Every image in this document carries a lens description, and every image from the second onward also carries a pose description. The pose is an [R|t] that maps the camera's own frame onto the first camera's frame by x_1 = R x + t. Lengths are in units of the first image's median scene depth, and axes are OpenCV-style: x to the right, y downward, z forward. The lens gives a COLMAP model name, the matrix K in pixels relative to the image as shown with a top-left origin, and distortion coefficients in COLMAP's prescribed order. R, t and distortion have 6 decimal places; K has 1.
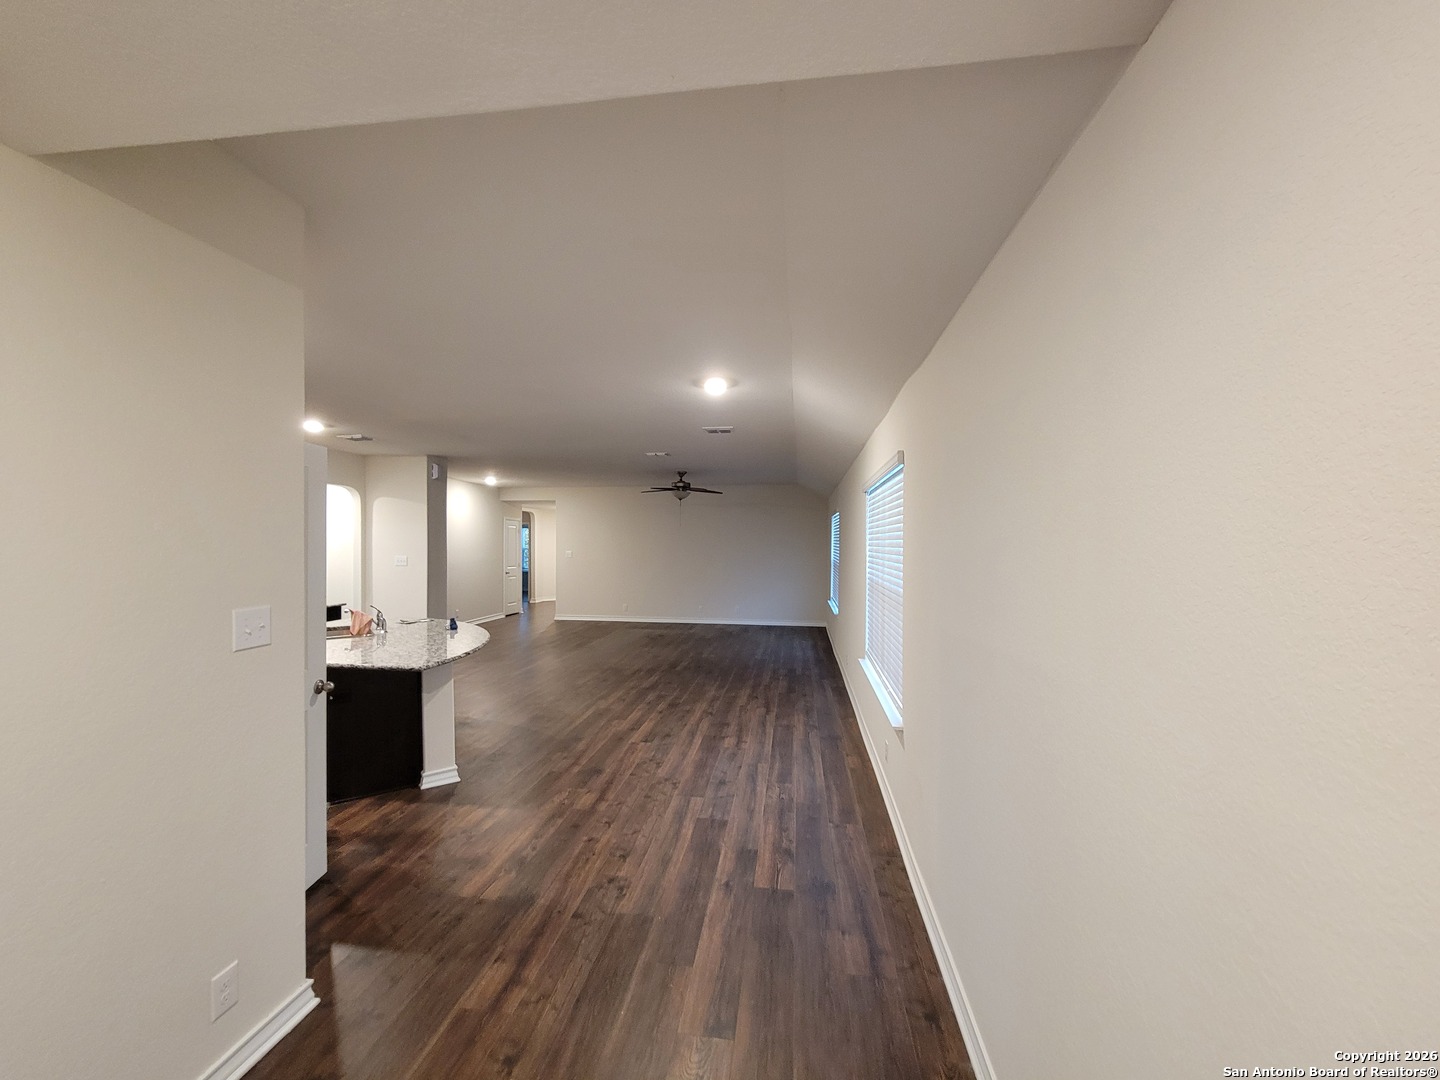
lens RADIAL K [[583.1, 0, 721.1], [0, 583.1, 542.0], [0, 0, 1]] dist [0.003506, -0.002021]
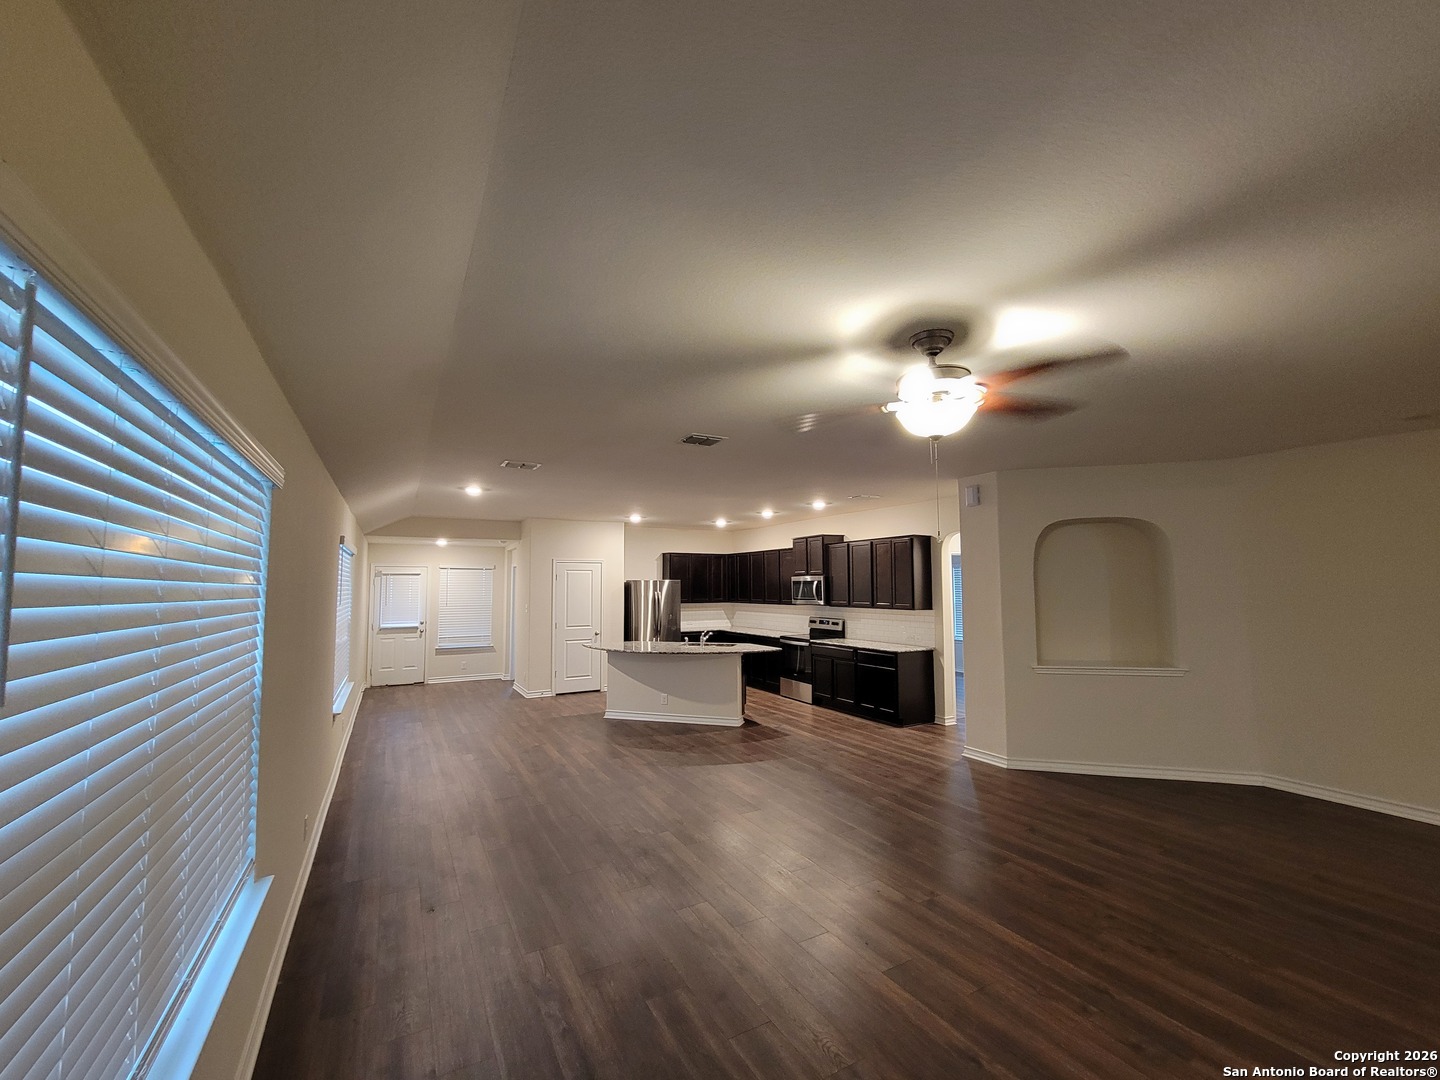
lens RADIAL K [[583.1, 0, 719.6], [0, 583.1, 546.0], [0, 0, 1]] dist [0.003506, -0.002021]
pose [[-0.801430, -0.040096, -0.596743, 0.317445], [0.004155, 0.997353, -0.072593, -0.009470], [0.598075, -0.060658, -0.799142, 2.156544]]
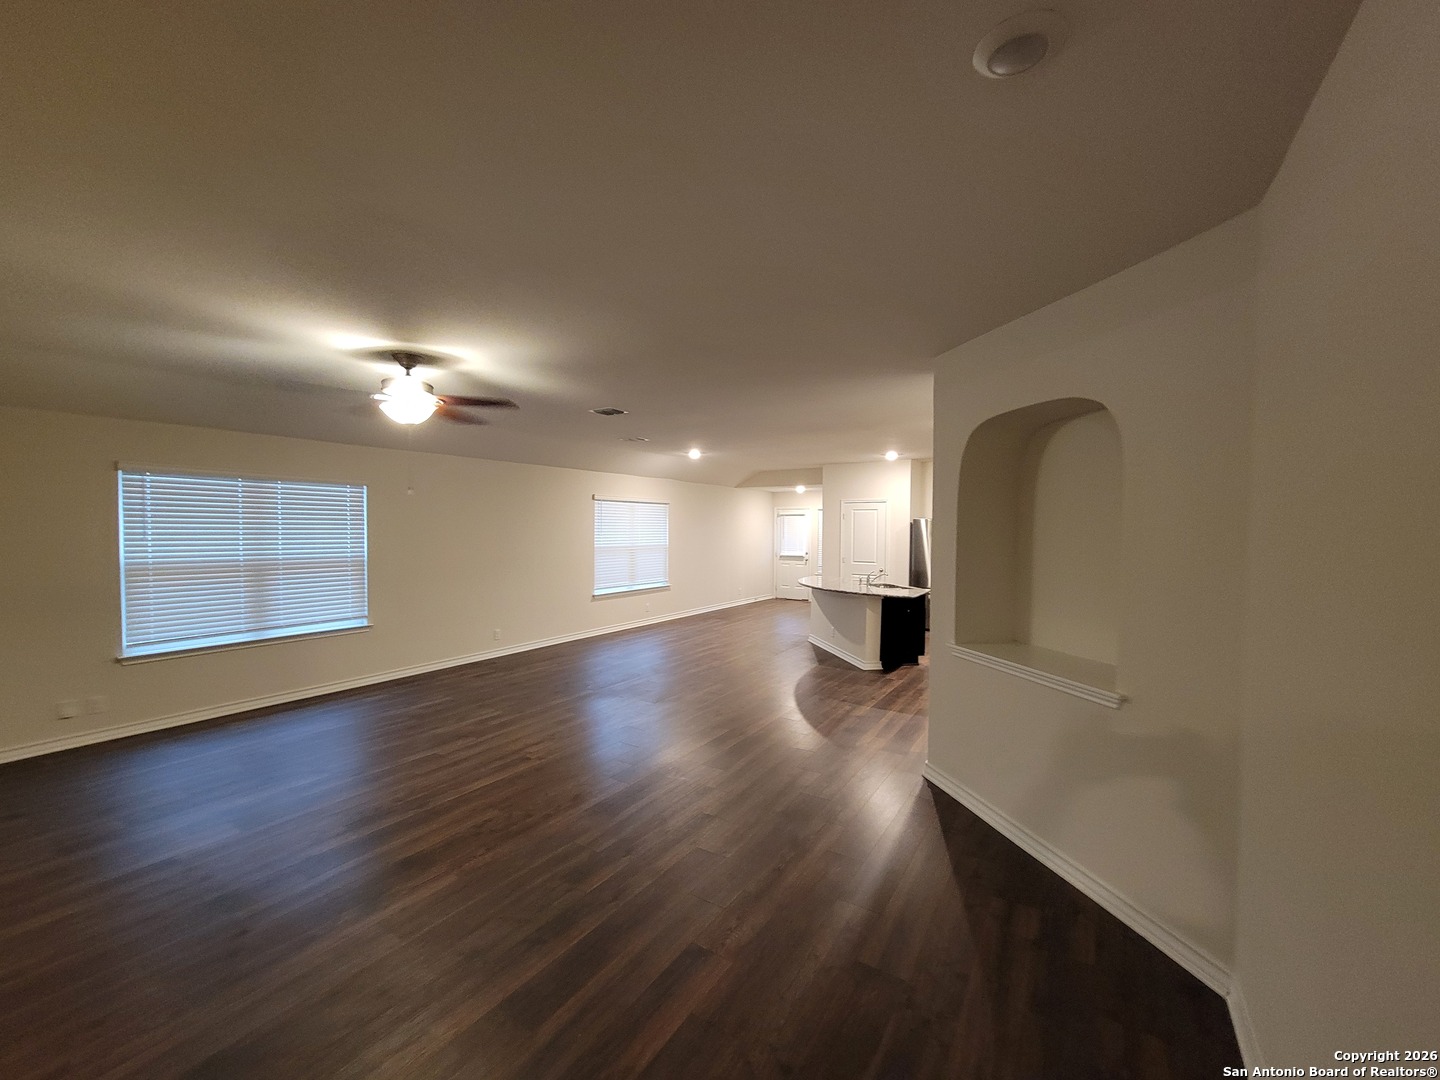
lens RADIAL K [[583.1, 0, 717.1], [0, 583.1, 542.4], [0, 0, 1]] dist [0.003506, -0.002021]
pose [[-0.904440, -0.020681, 0.426099, -0.572722], [-0.010986, 0.999622, 0.025199, -0.004709], [-0.426460, 0.018110, -0.904325, 2.342799]]
